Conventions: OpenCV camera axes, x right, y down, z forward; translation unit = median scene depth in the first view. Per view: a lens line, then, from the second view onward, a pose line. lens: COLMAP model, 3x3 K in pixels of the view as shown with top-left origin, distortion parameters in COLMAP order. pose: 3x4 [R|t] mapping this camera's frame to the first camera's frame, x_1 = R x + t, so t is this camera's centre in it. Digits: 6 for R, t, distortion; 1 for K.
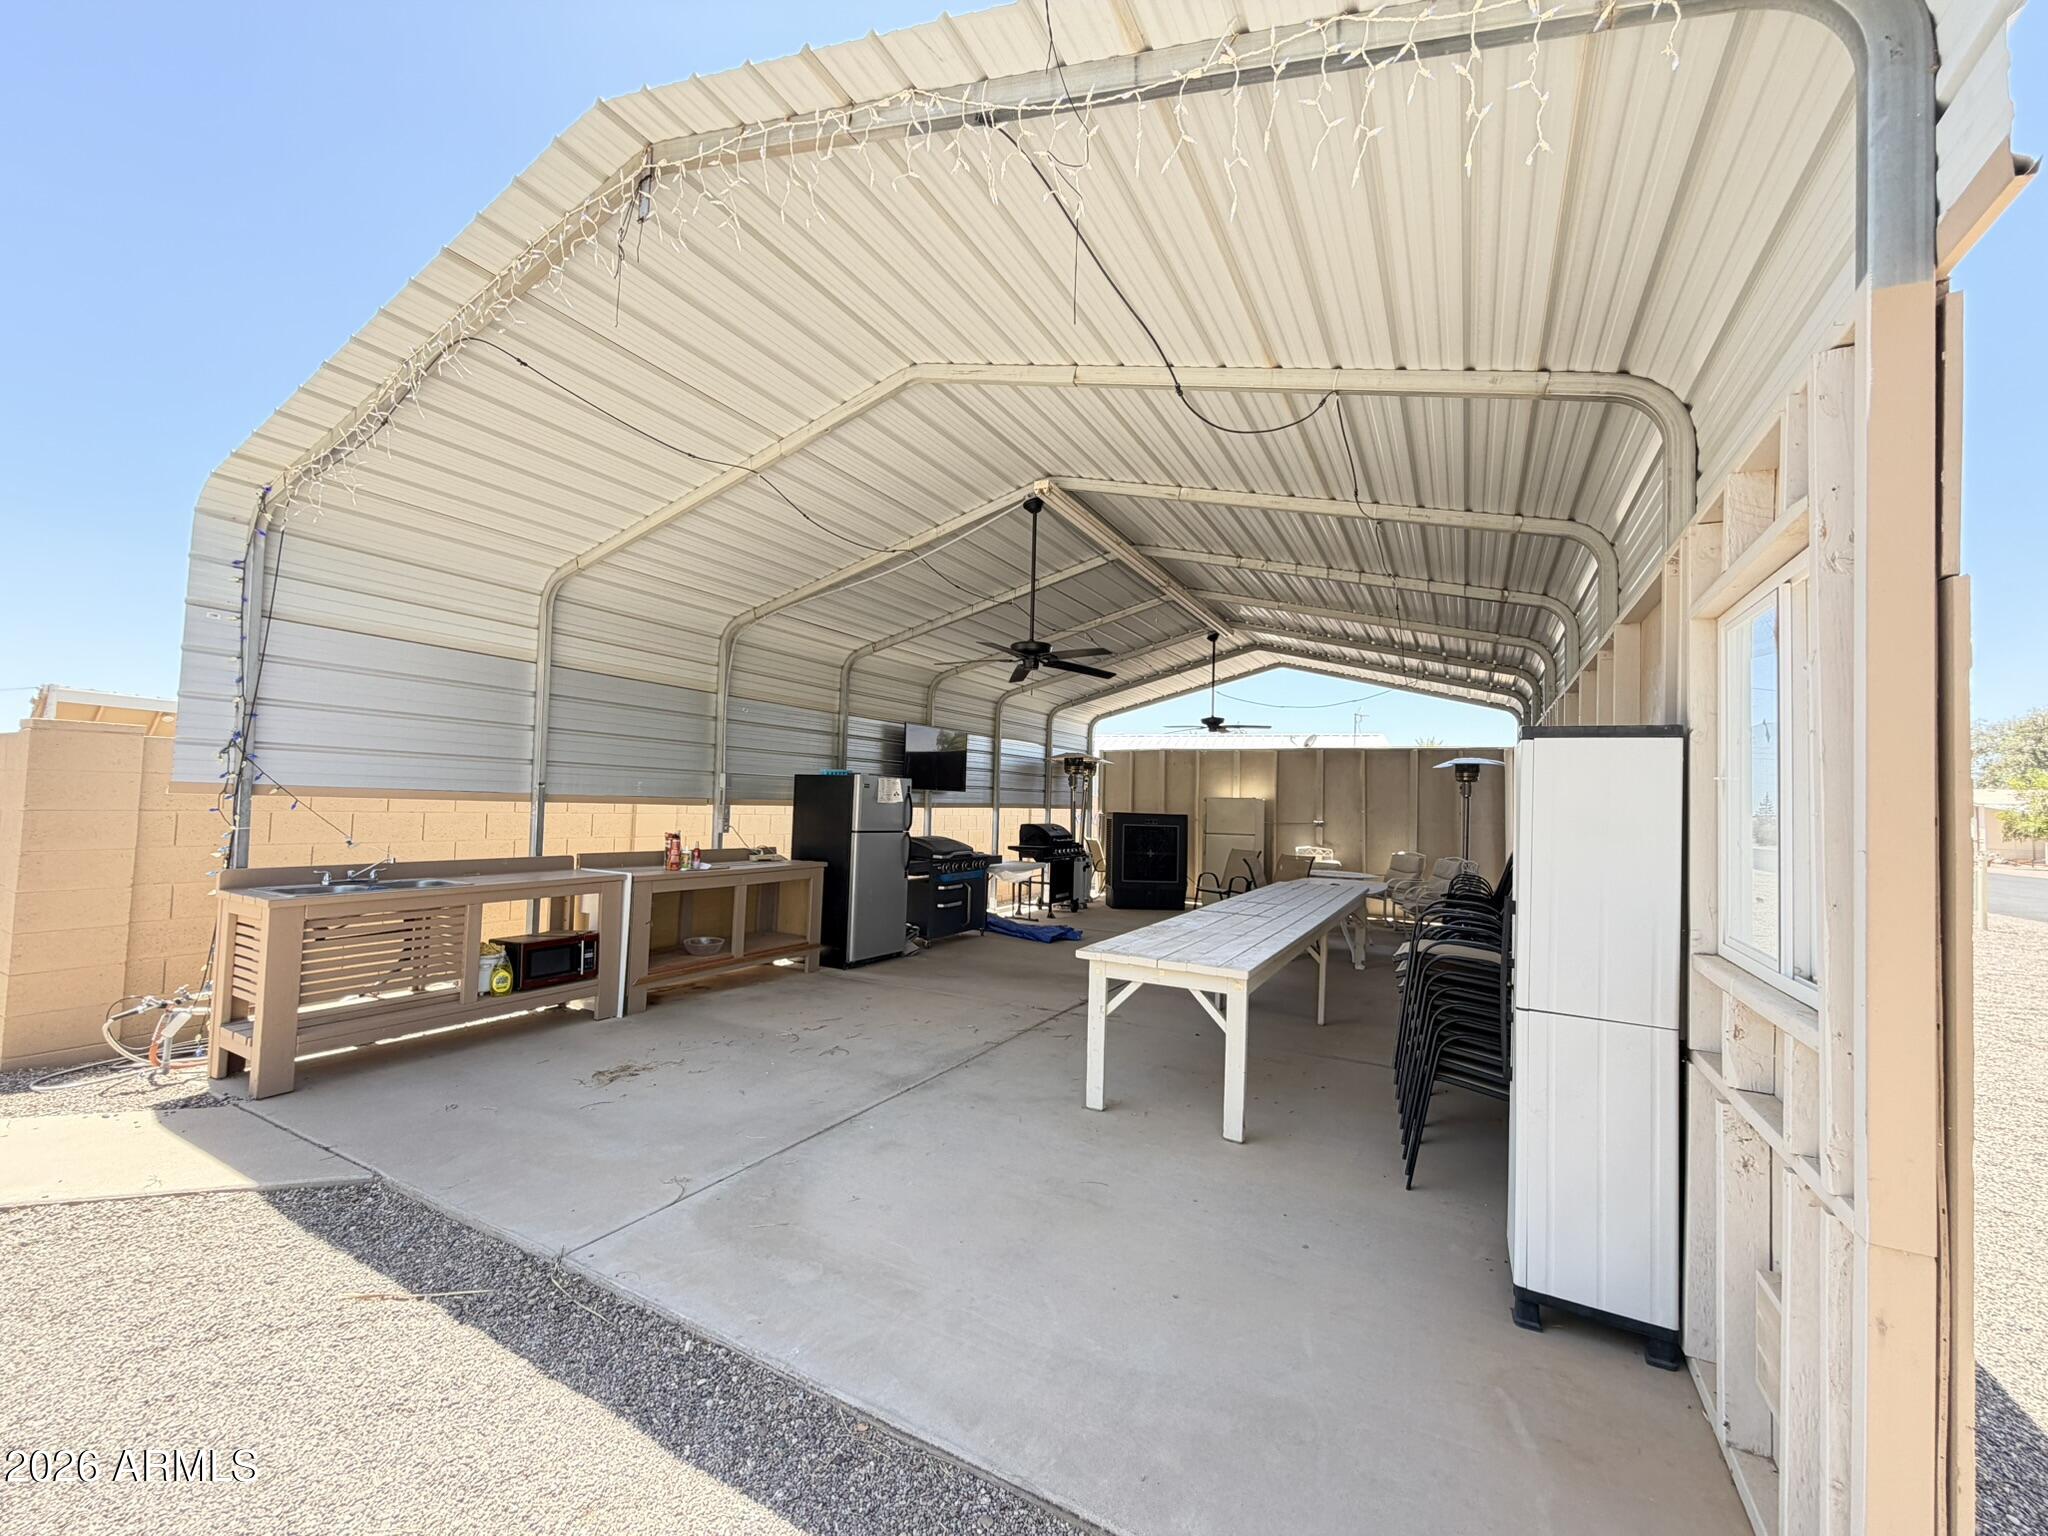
lens RADIAL K [[825.9, 0, 1024.0], [0, 825.9, 768.0], [0, 0, 1]] dist [-0.000121, -0.000005]
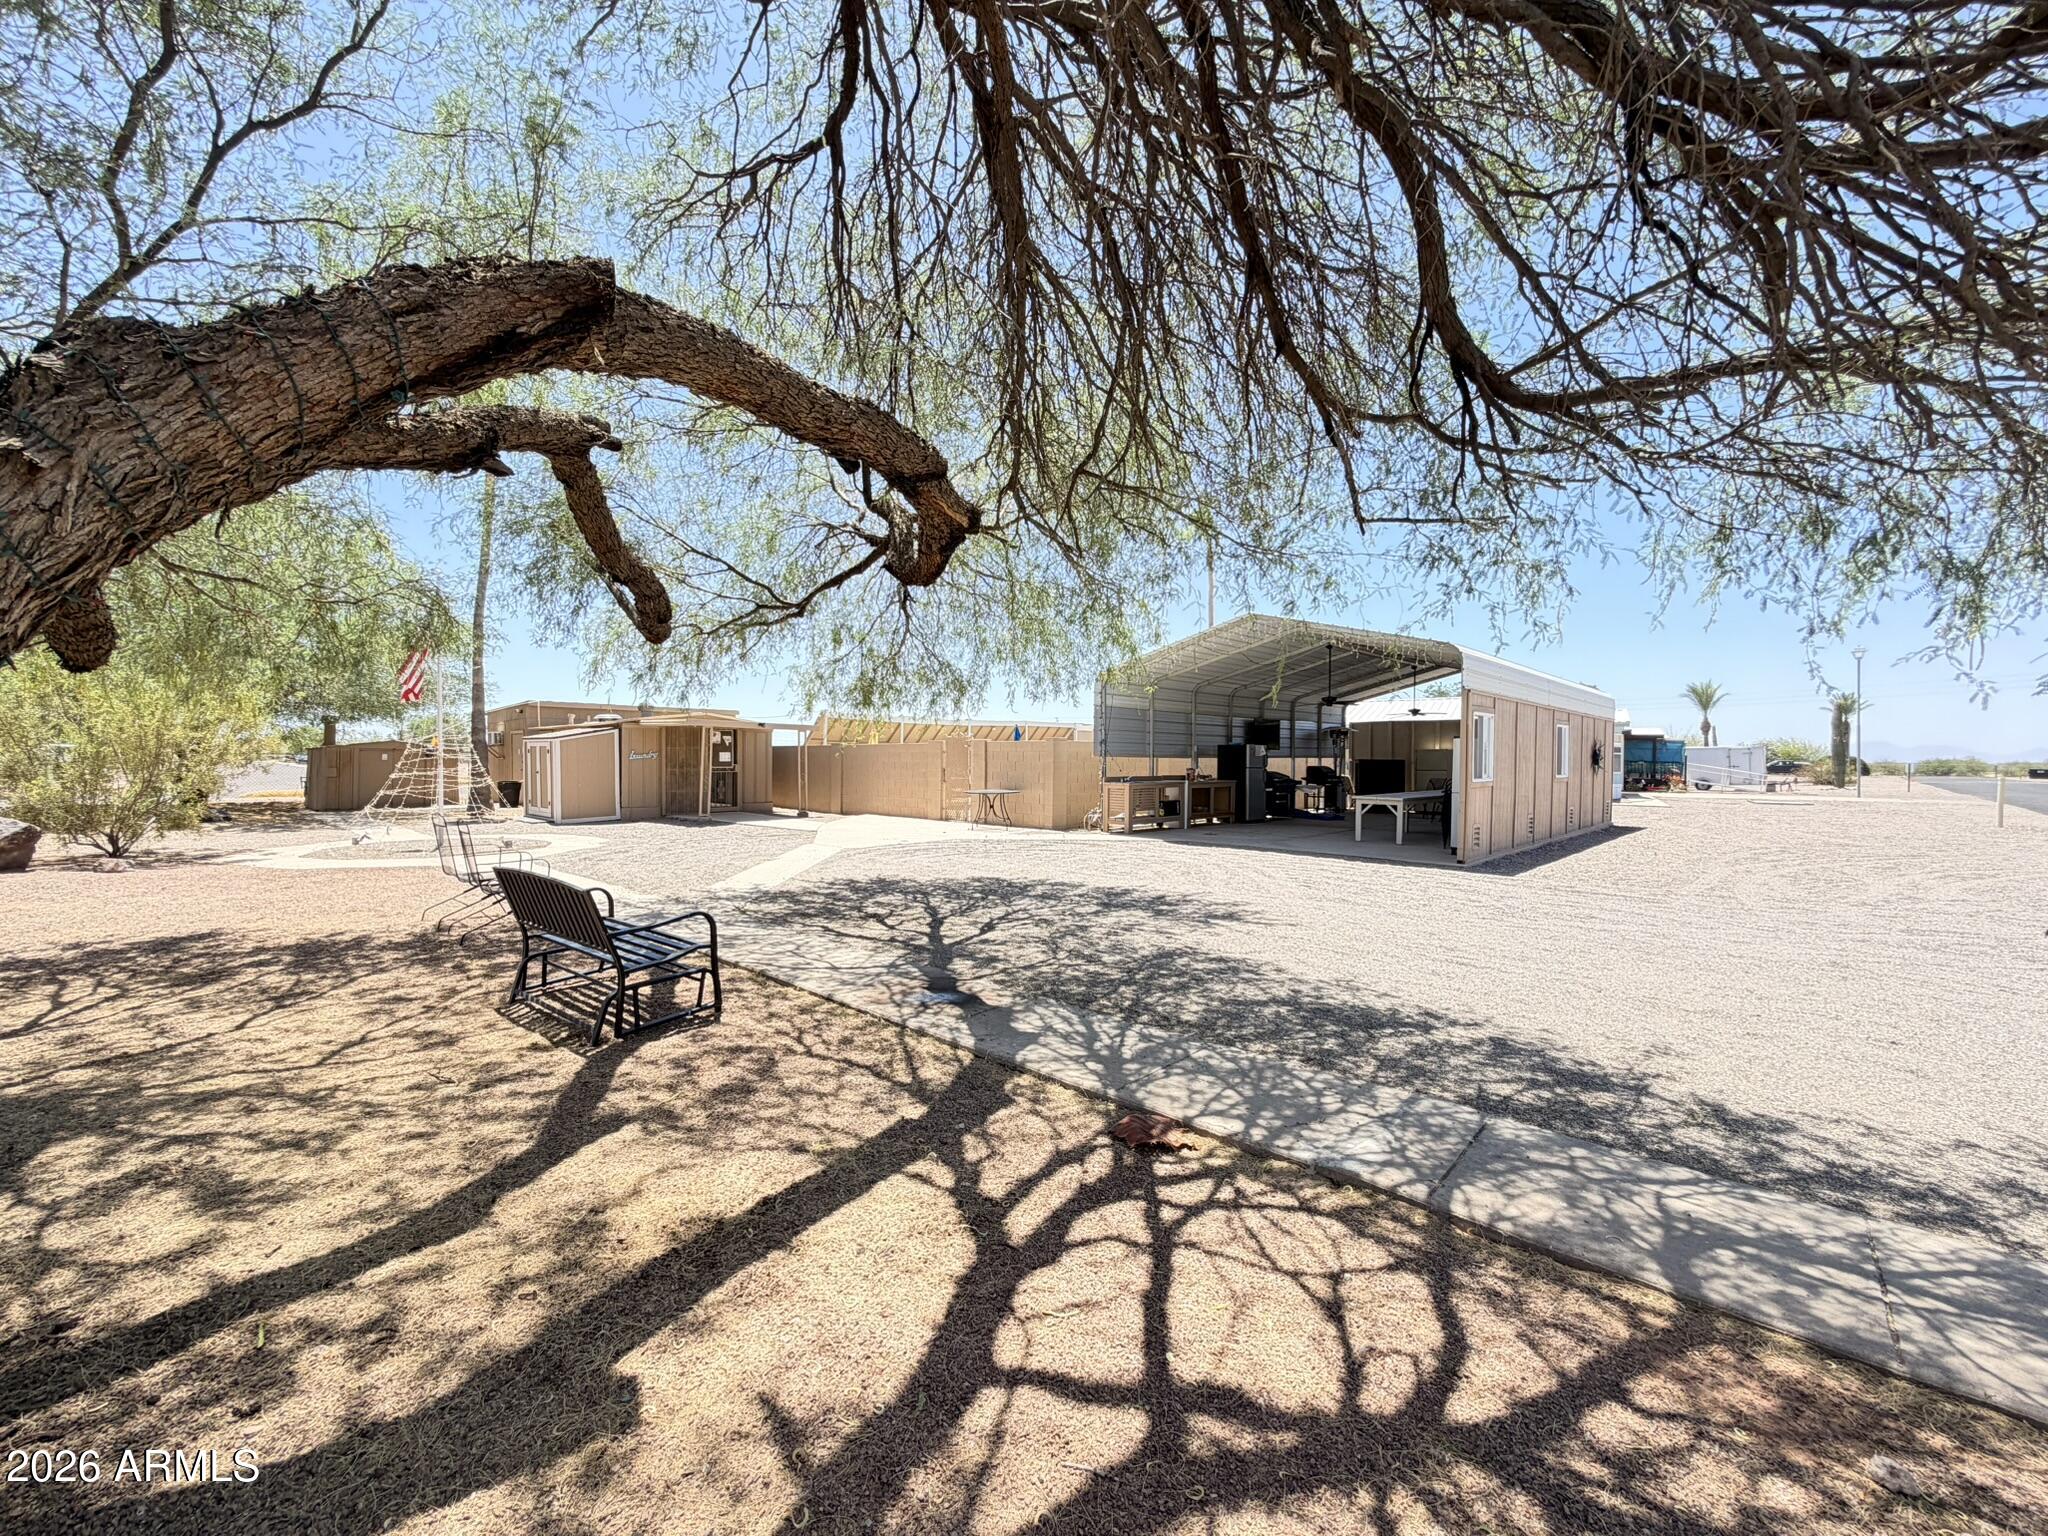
lens RADIAL K [[825.9, 0, 1024.0], [0, 825.9, 768.0], [0, 0, 1]] dist [-0.000121, -0.000005]
pose [[0.962921, -0.019854, -0.269052, -0.123807], [0.033728, 0.998323, 0.047044, -0.039378], [0.267667, -0.054374, 0.961976, -1.021030]]
